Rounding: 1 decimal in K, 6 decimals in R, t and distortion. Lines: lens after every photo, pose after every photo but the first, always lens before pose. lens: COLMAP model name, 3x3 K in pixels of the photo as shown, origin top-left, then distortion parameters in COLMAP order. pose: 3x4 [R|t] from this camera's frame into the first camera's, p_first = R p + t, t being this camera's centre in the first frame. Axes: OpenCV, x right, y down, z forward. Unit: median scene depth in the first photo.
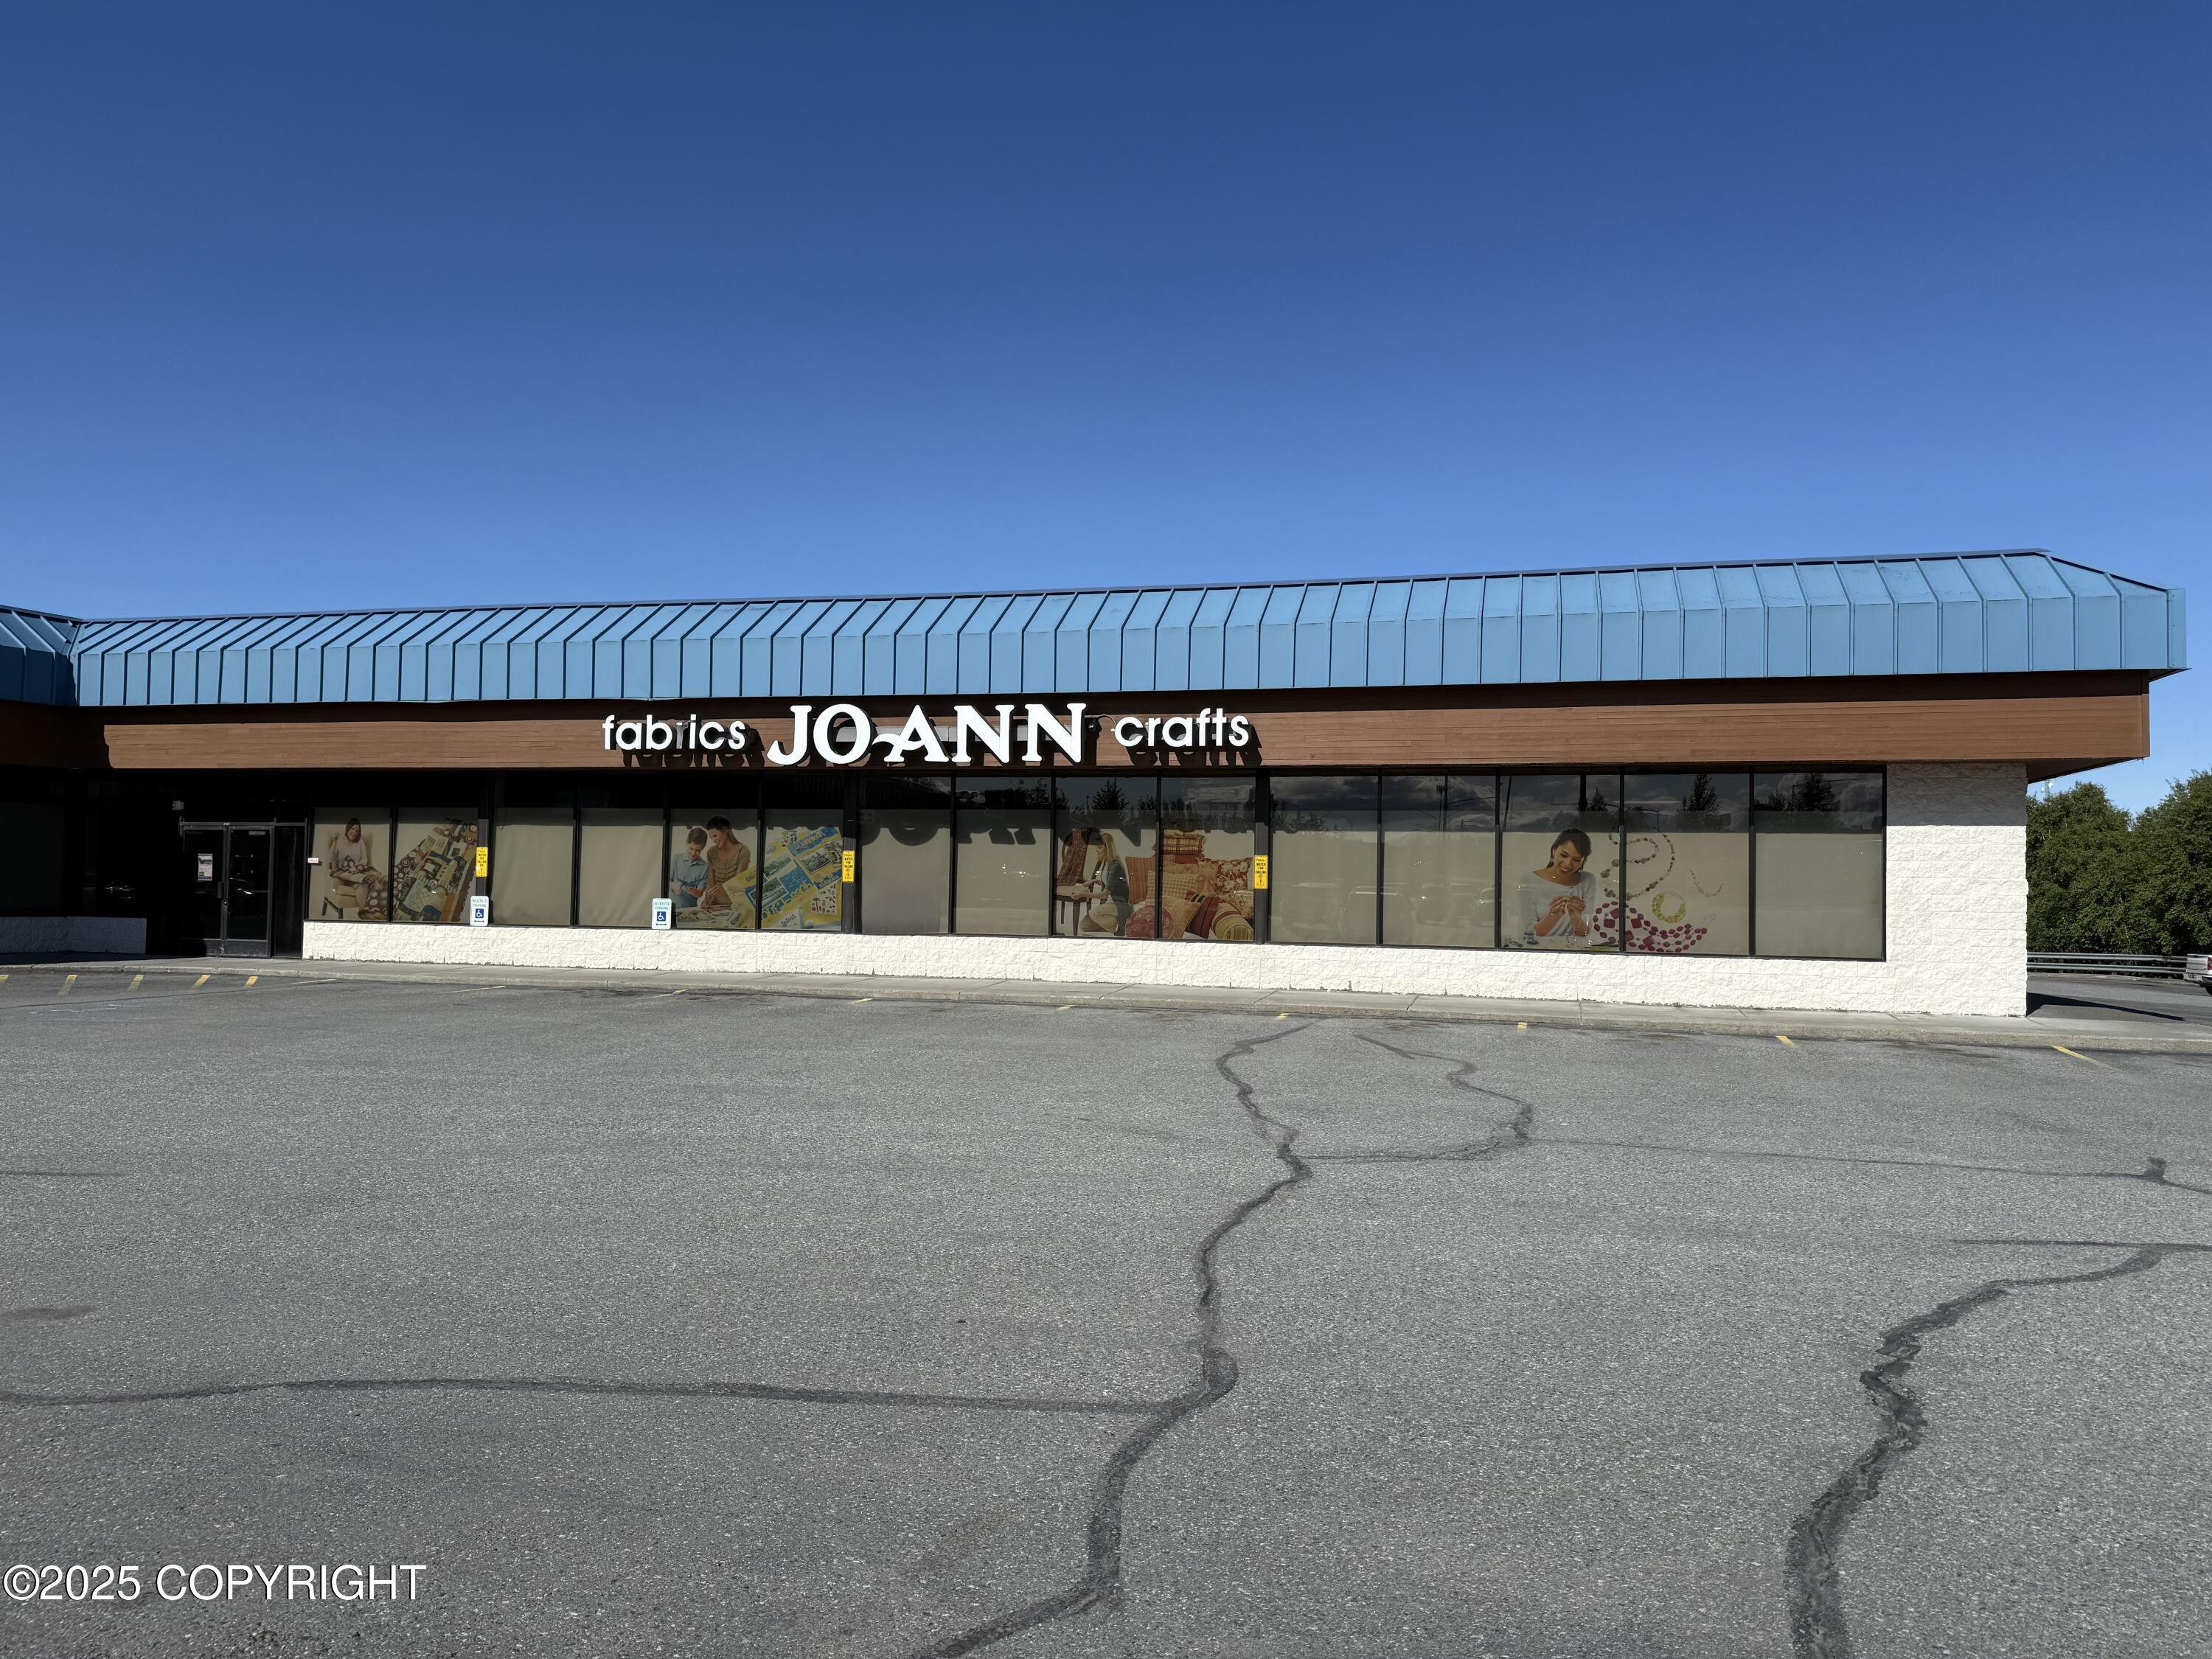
lens RADIAL K [[1510.4, 0, 1106.0], [0, 1510.4, 829.5], [0, 0, 1]] dist [0.088000, -0.137144]
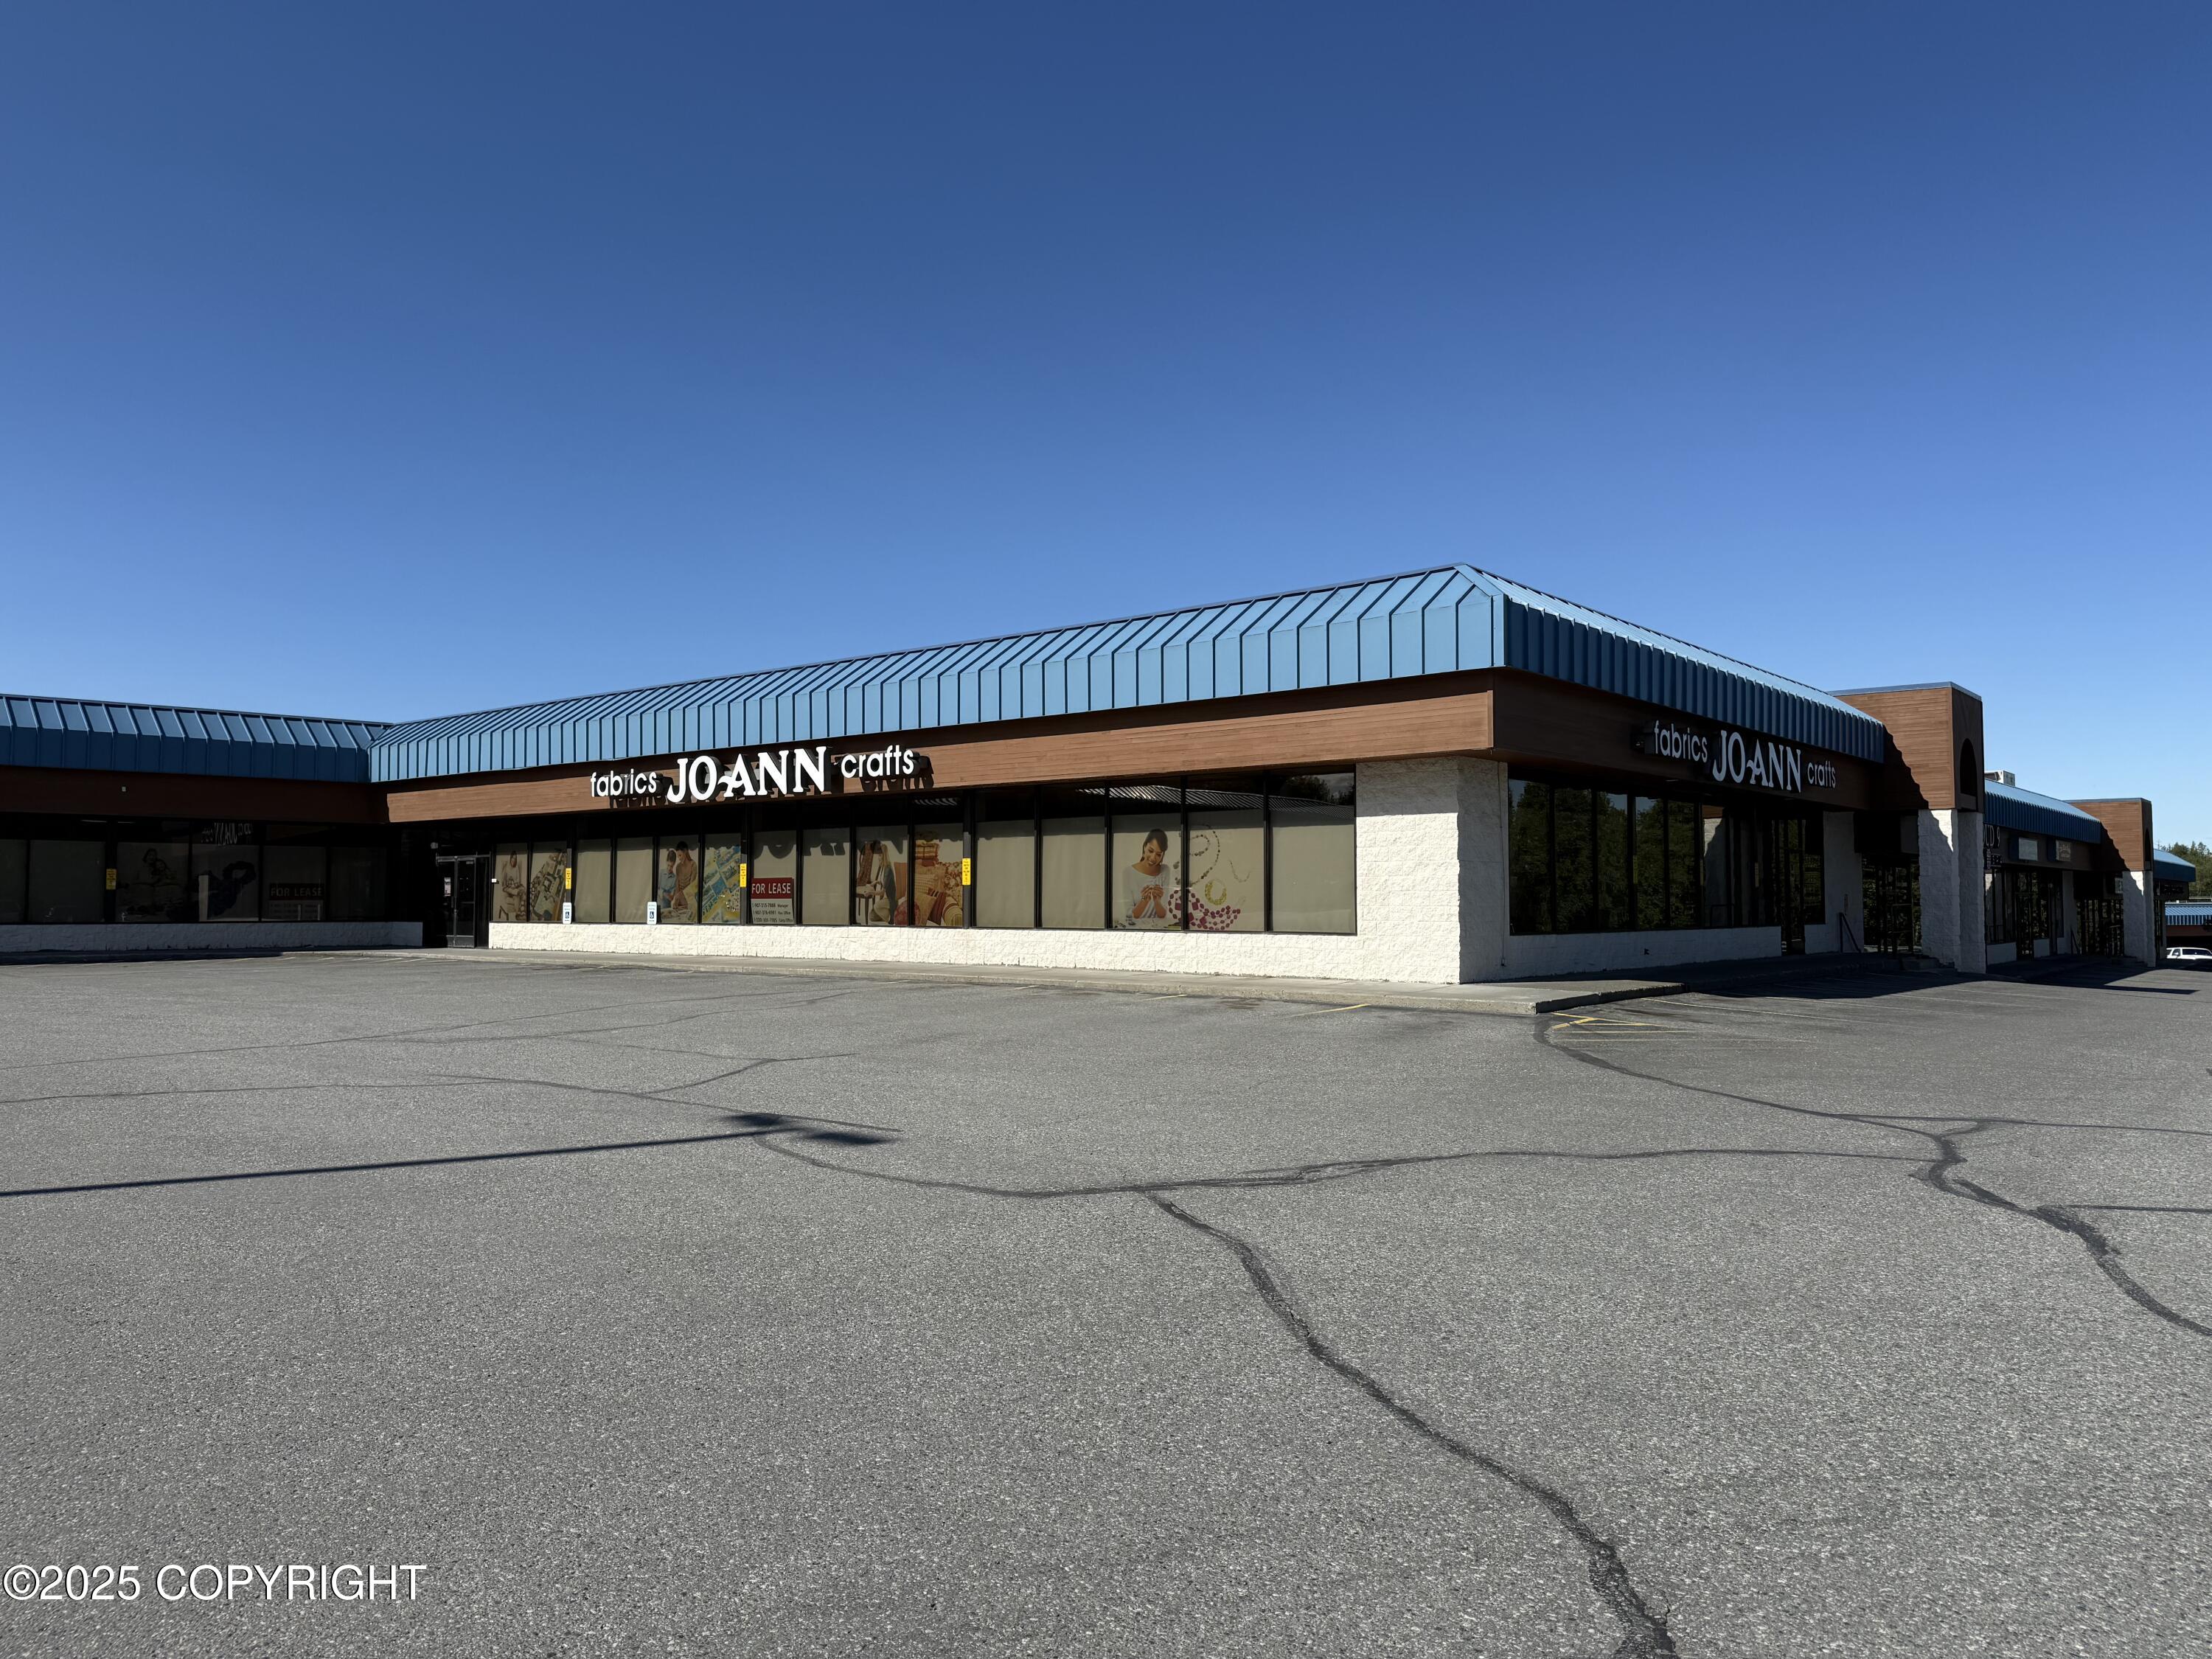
lens RADIAL K [[1510.4, 0, 1106.0], [0, 1510.4, 829.5], [0, 0, 1]] dist [0.088000, -0.137144]
pose [[0.911461, -0.036583, -0.409756, 0.690300], [0.032588, 0.999329, -0.016733, 0.017123], [0.410093, 0.001898, 0.912042, -0.095175]]
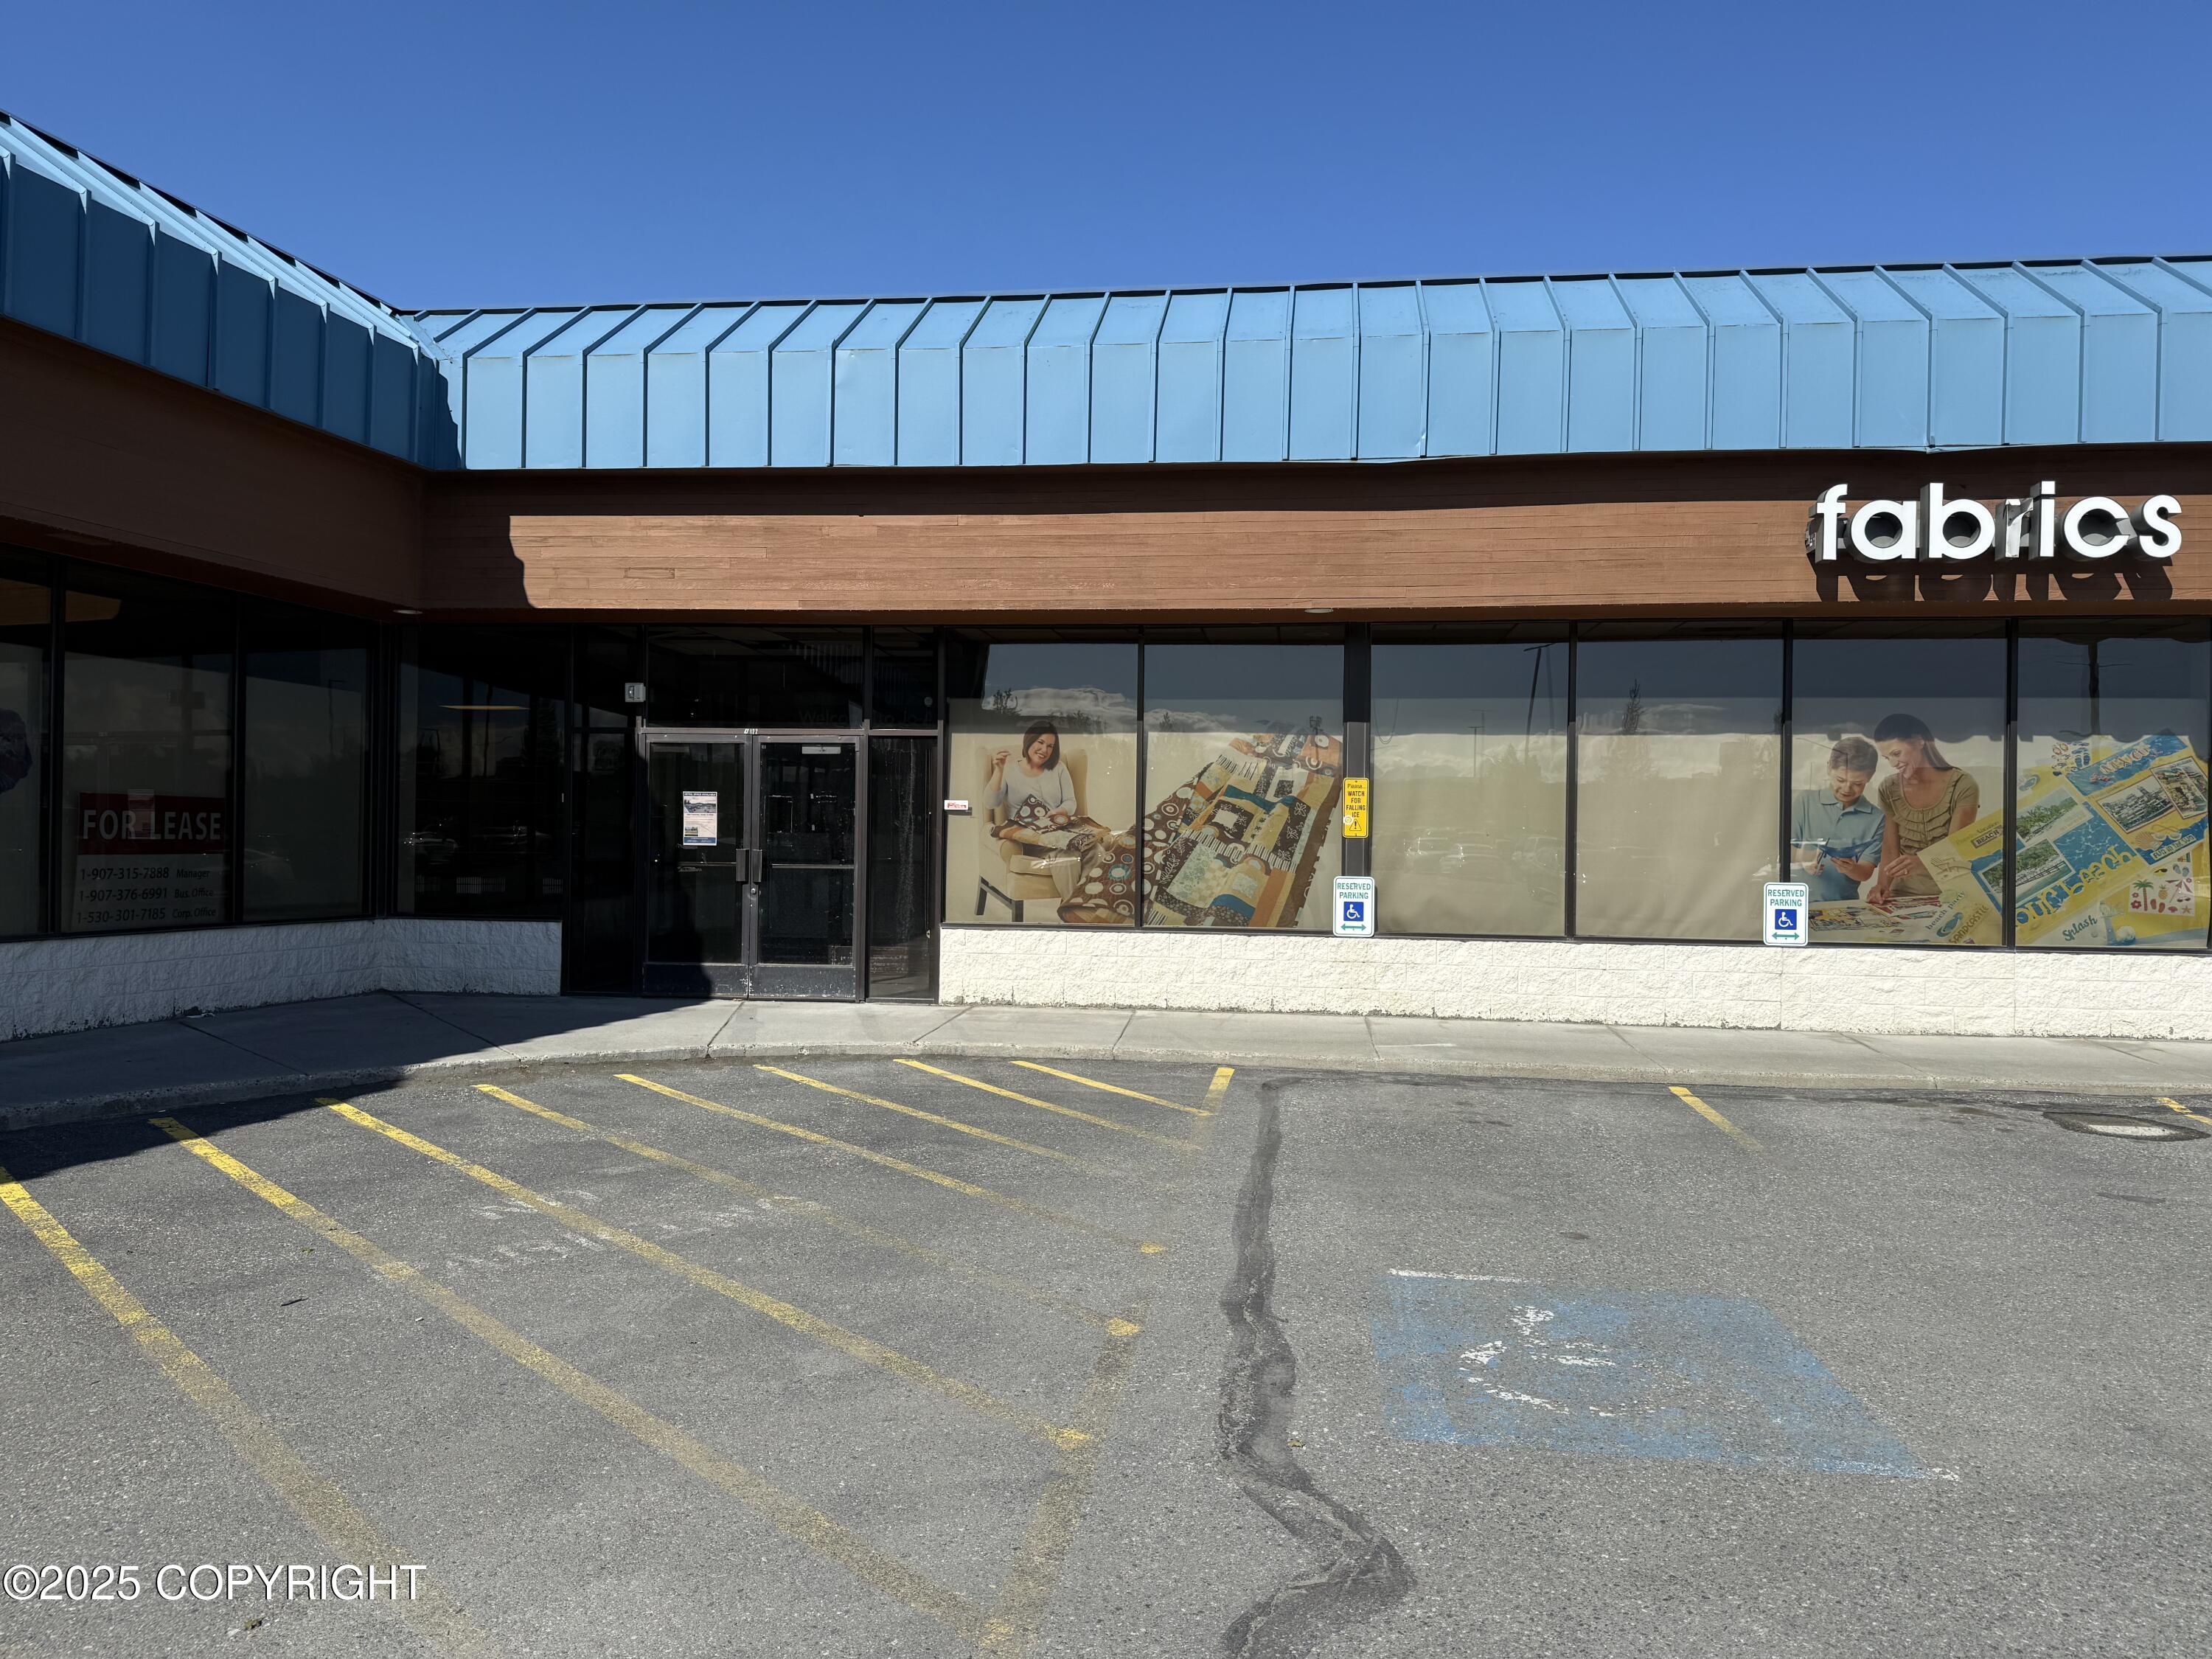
lens RADIAL K [[1510.4, 0, 1106.0], [0, 1510.4, 829.5], [0, 0, 1]] dist [0.088000, -0.137144]
pose [[0.991645, -0.002202, 0.128975, -0.605484], [-0.002147, 0.999434, 0.033568, 0.013168], [-0.128976, -0.033564, 0.991080, 0.575868]]
